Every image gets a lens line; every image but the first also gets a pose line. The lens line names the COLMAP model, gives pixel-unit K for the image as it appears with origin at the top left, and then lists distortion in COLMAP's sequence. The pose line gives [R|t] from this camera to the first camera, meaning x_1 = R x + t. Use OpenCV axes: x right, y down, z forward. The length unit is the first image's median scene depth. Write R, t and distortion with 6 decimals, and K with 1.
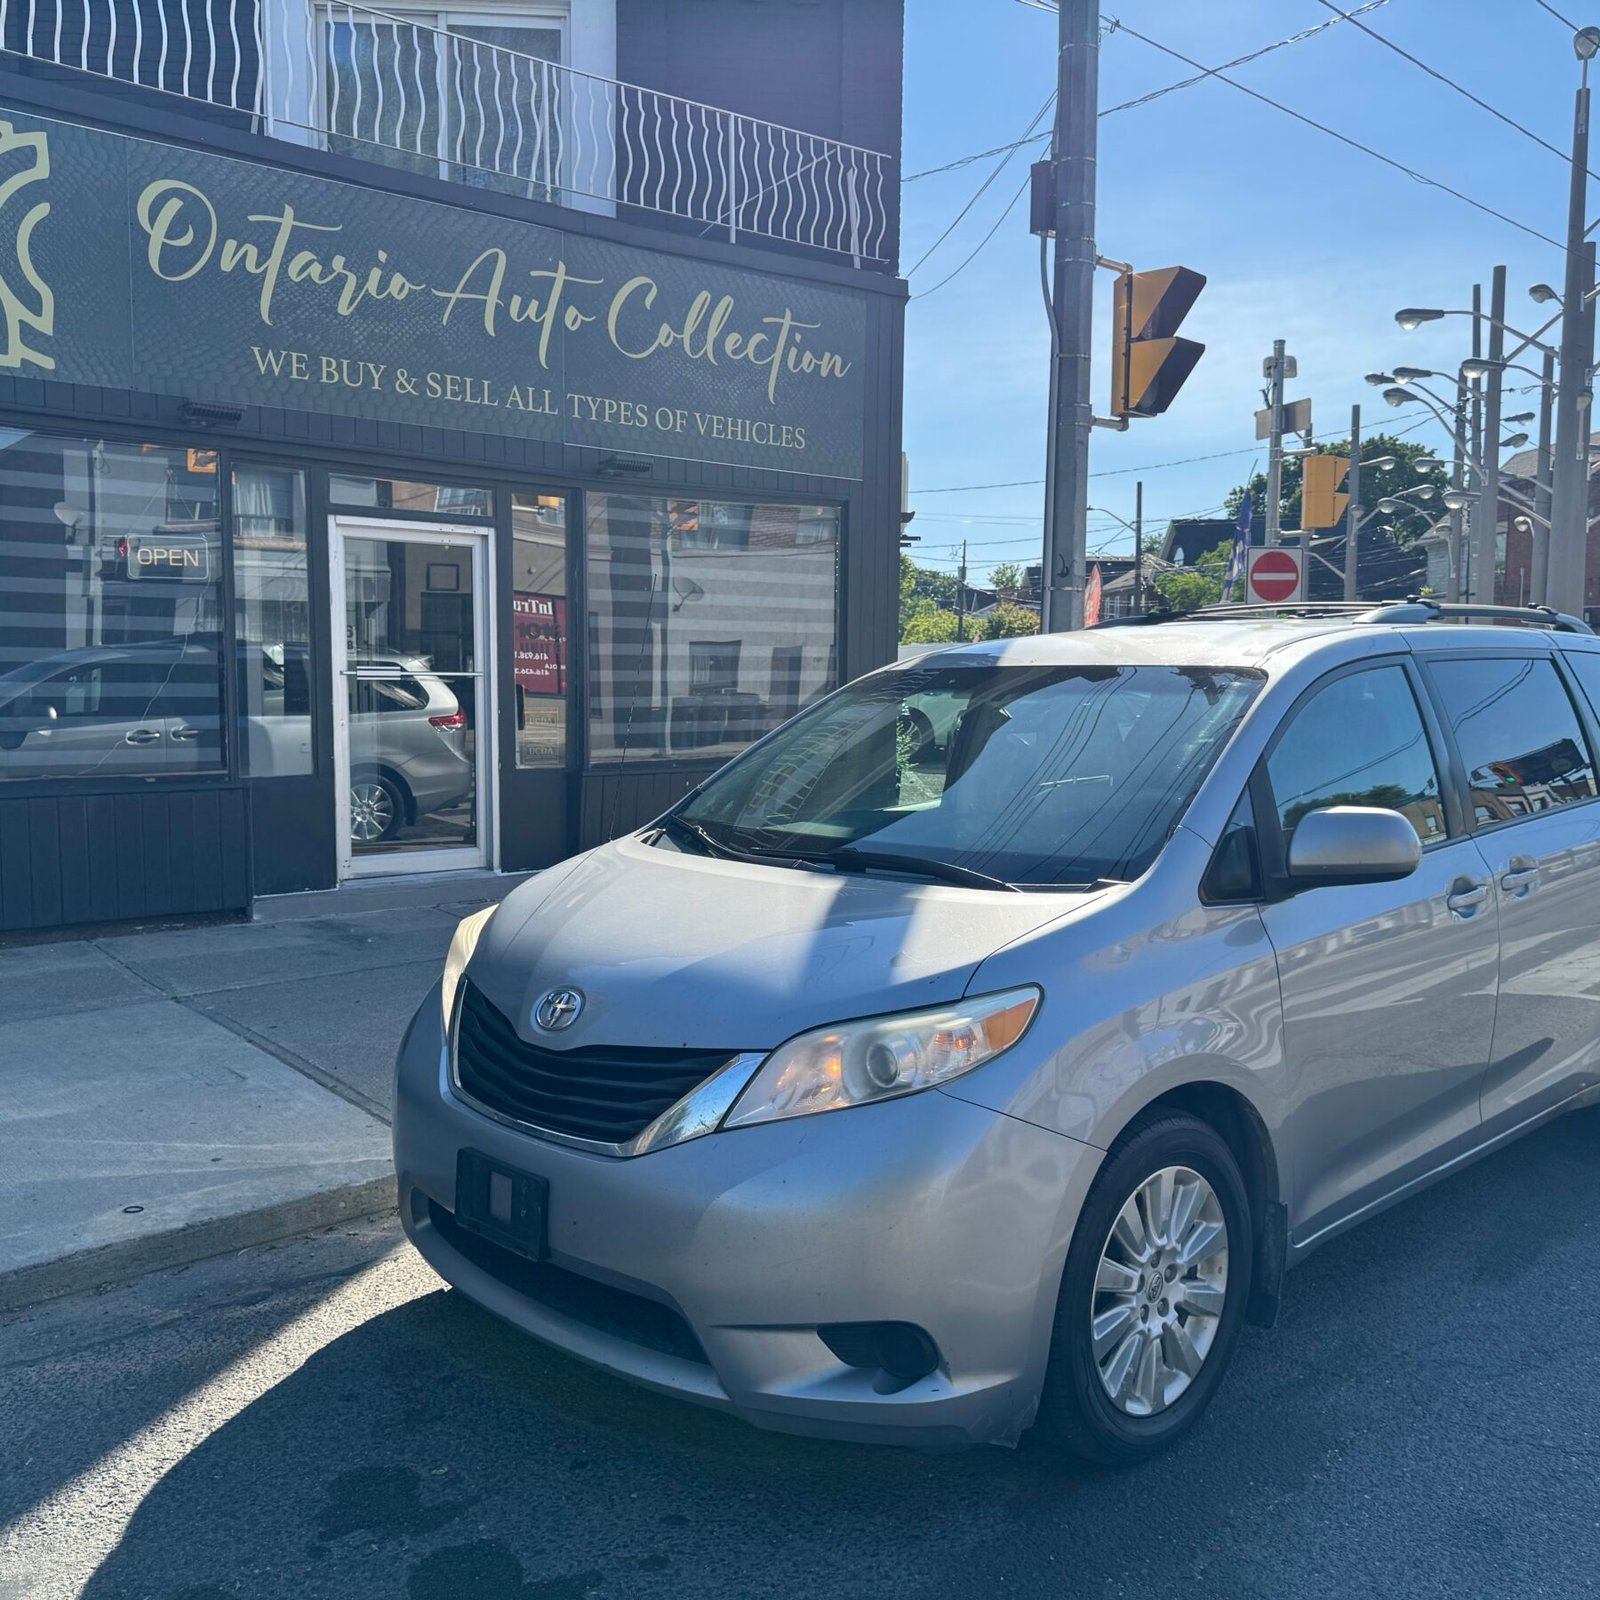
lens RADIAL K [[1481.2, 0, 799.9], [0, 1481.2, 803.3], [0, 0, 1]] dist [0.023194, 0.000000]
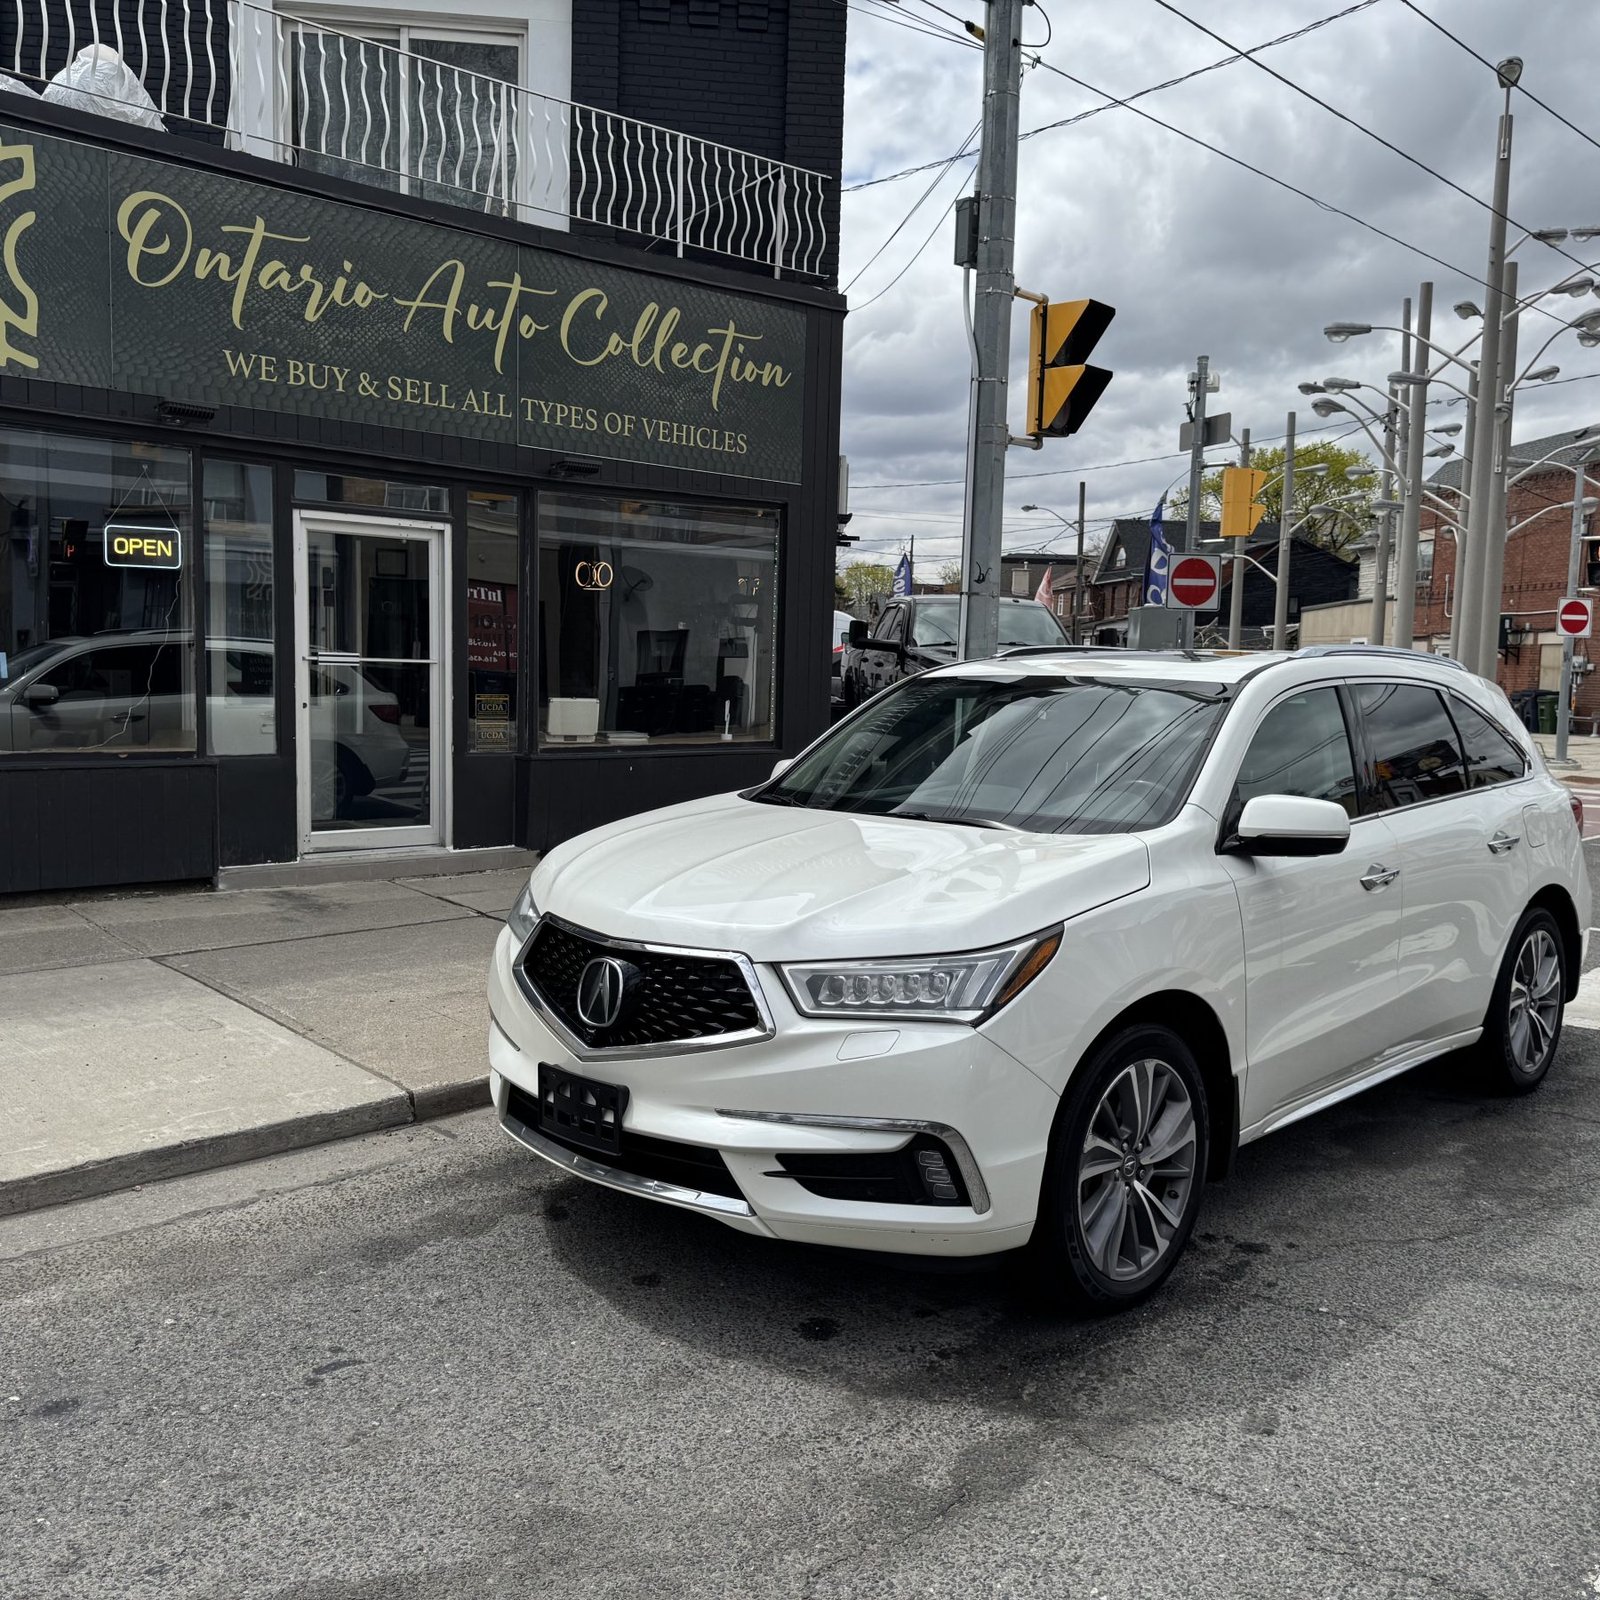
lens RADIAL K [[1481.2, 0, 794.6], [0, 1481.2, 812.0], [0, 0, 1]] dist [0.023194, 0.000000]
pose [[0.999316, 0.014810, 0.033890, 0.007154], [-0.015200, 0.999821, 0.011275, 0.004451], [-0.033717, -0.011782, 0.999362, -0.071562]]
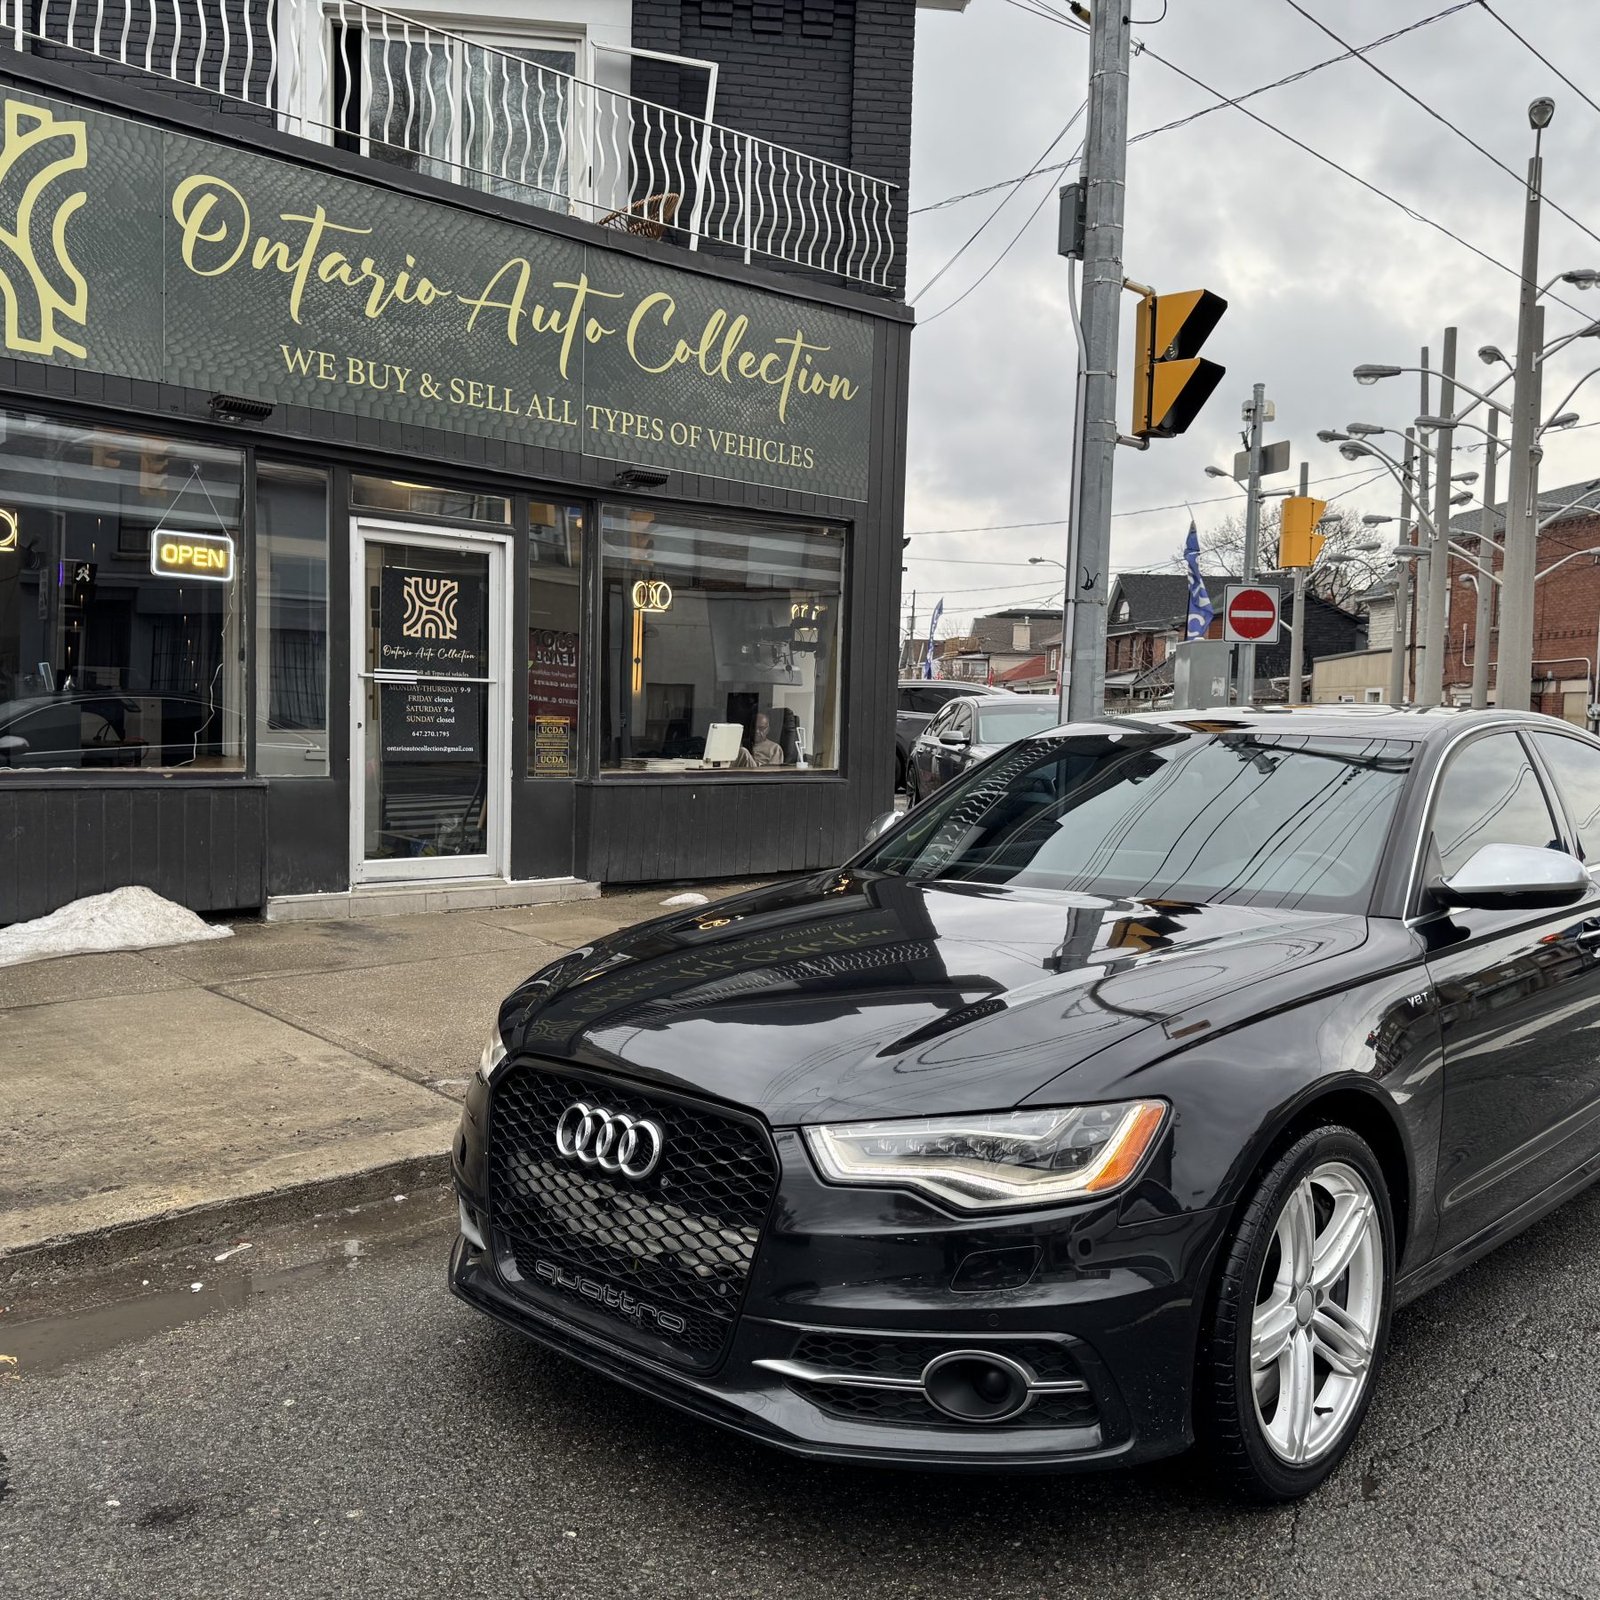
lens RADIAL K [[1481.2, 0, 800.2], [0, 1481.2, 812.4], [0, 0, 1]] dist [0.023194, 0.000000]
pose [[0.999152, 0.014407, 0.038577, -0.048683], [-0.013374, 0.999548, -0.026906, 0.025872], [-0.038948, 0.026368, 0.998893, -0.001693]]
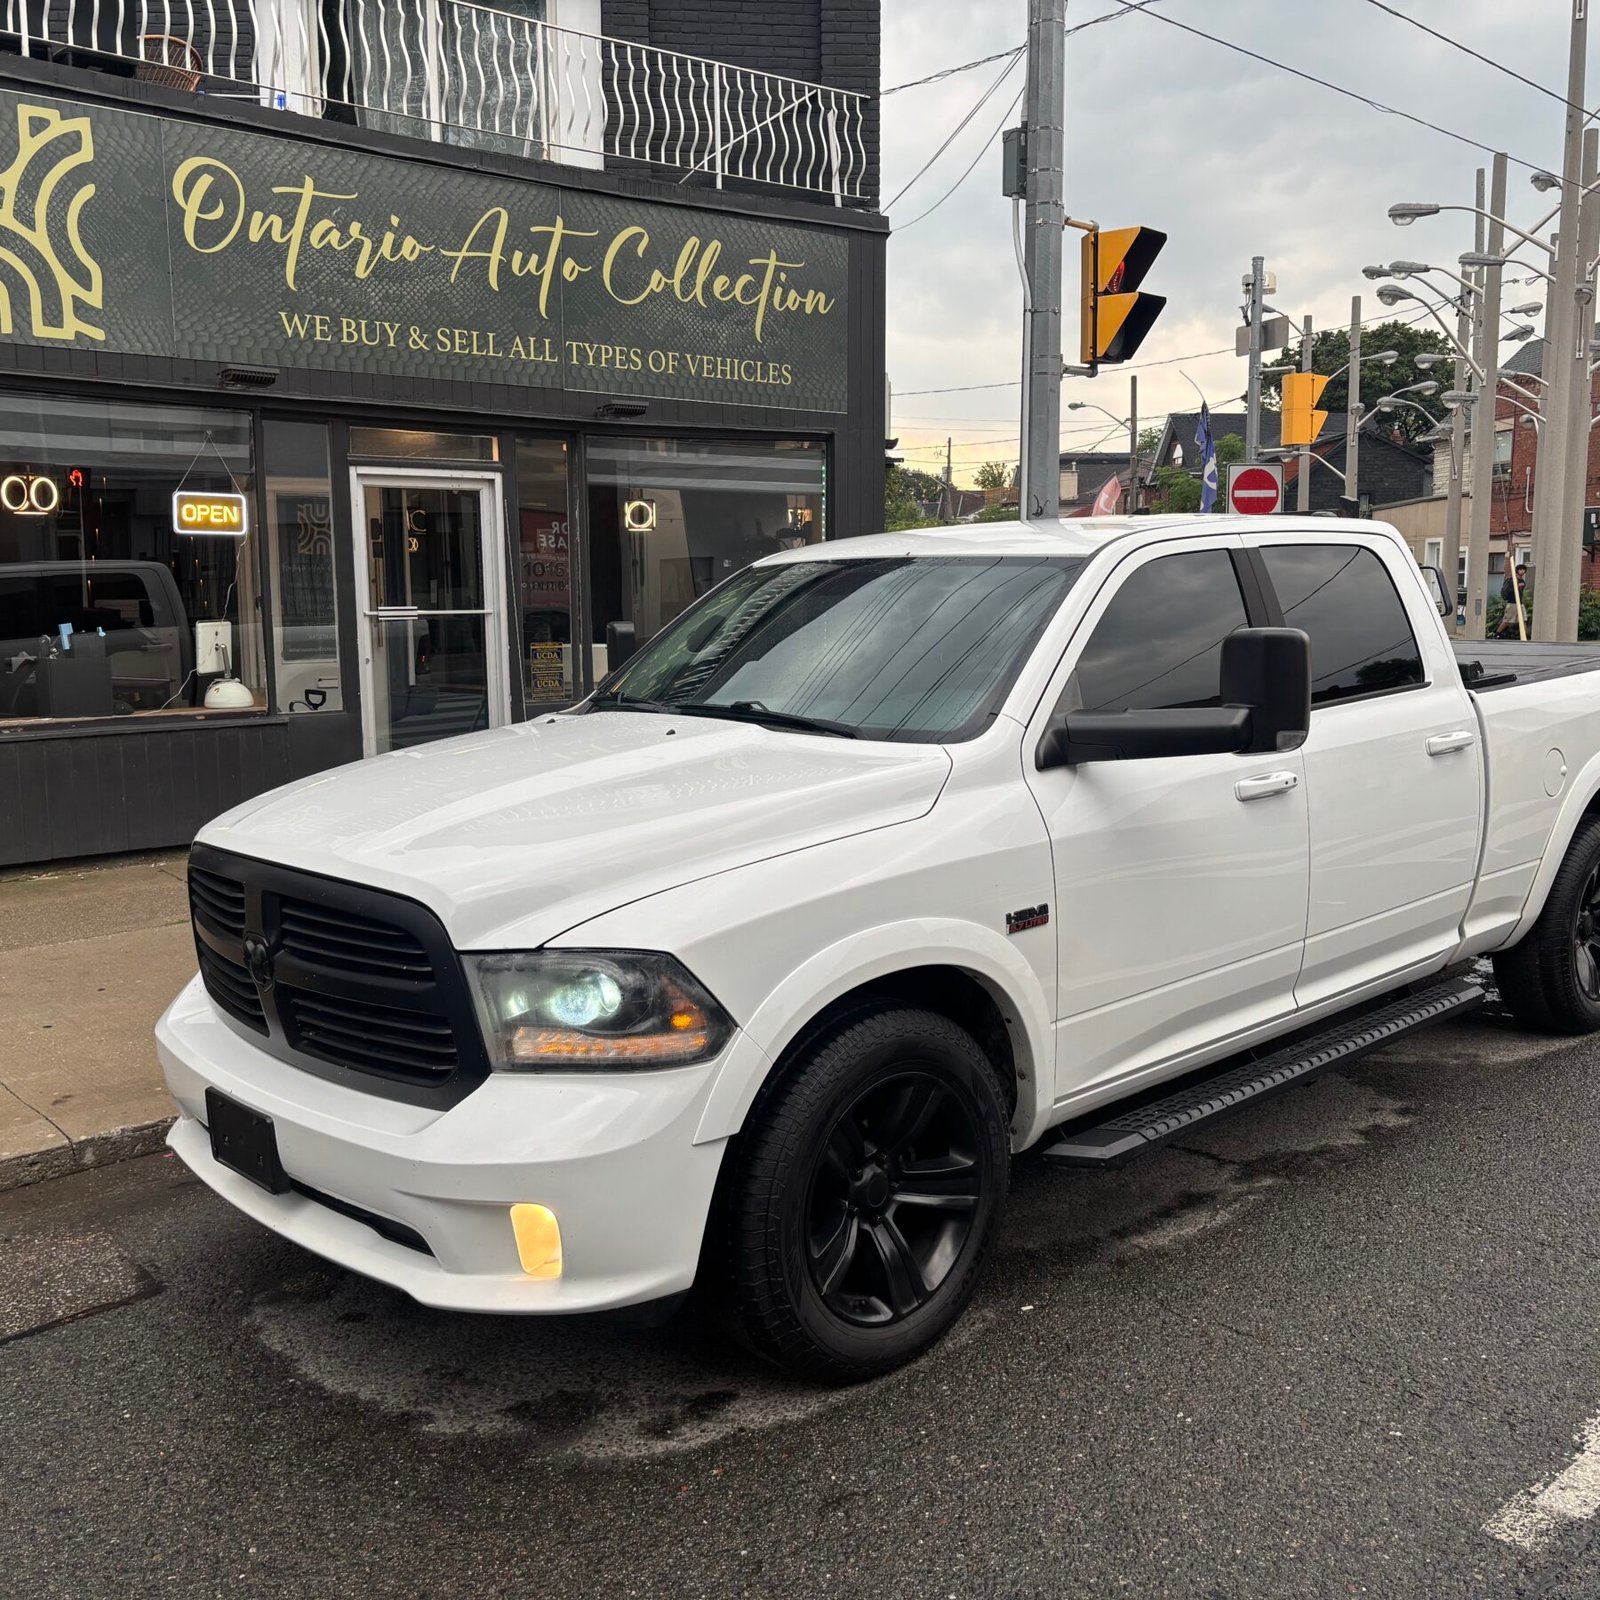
lens RADIAL K [[1596.5, 0, 785.9], [0, 1596.5, 793.8], [0, 0, 1]] dist [-0.000073, 0.000000]
pose [[0.999838, -0.016722, 0.006693, -0.014857], [0.016415, 0.998917, 0.043526, -0.003295], [-0.007414, -0.043409, 0.999030, -0.149605]]
